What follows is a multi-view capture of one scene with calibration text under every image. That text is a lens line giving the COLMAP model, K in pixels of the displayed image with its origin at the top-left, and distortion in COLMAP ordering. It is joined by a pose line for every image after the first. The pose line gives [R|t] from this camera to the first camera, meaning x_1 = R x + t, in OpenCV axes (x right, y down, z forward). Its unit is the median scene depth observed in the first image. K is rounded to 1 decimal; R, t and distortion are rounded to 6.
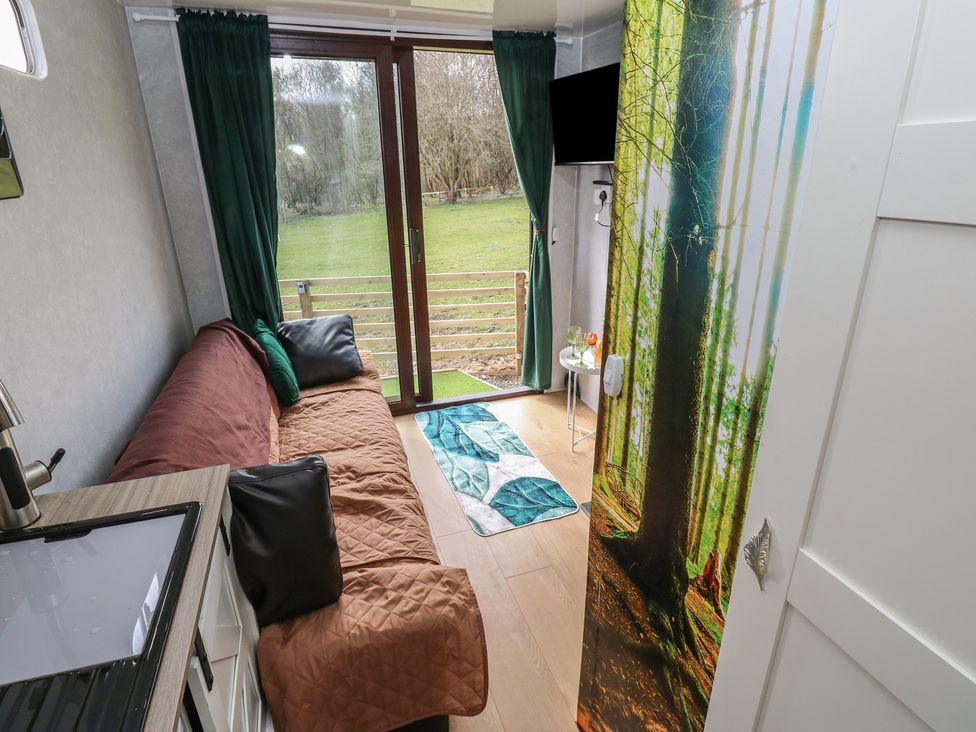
lens RADIAL K [[524.2, 0, 488.9], [0, 524.2, 354.6], [0, 0, 1]] dist [0.006631, -0.017820]
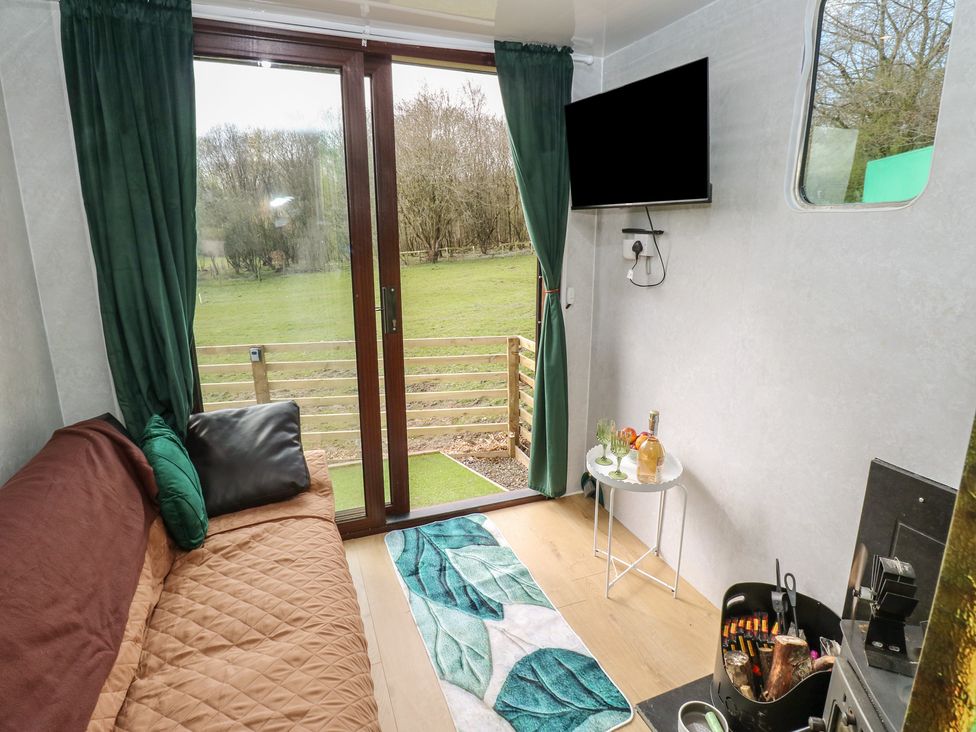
lens RADIAL K [[532.3, 0, 493.8], [0, 532.3, 347.8], [0, 0, 1]] dist [0.001537, -0.014244]
pose [[0.998870, 0.004003, 0.047355, -0.027348], [0.001876, 0.992348, -0.123460, -0.059318], [-0.047487, 0.123409, 0.991219, 0.248345]]
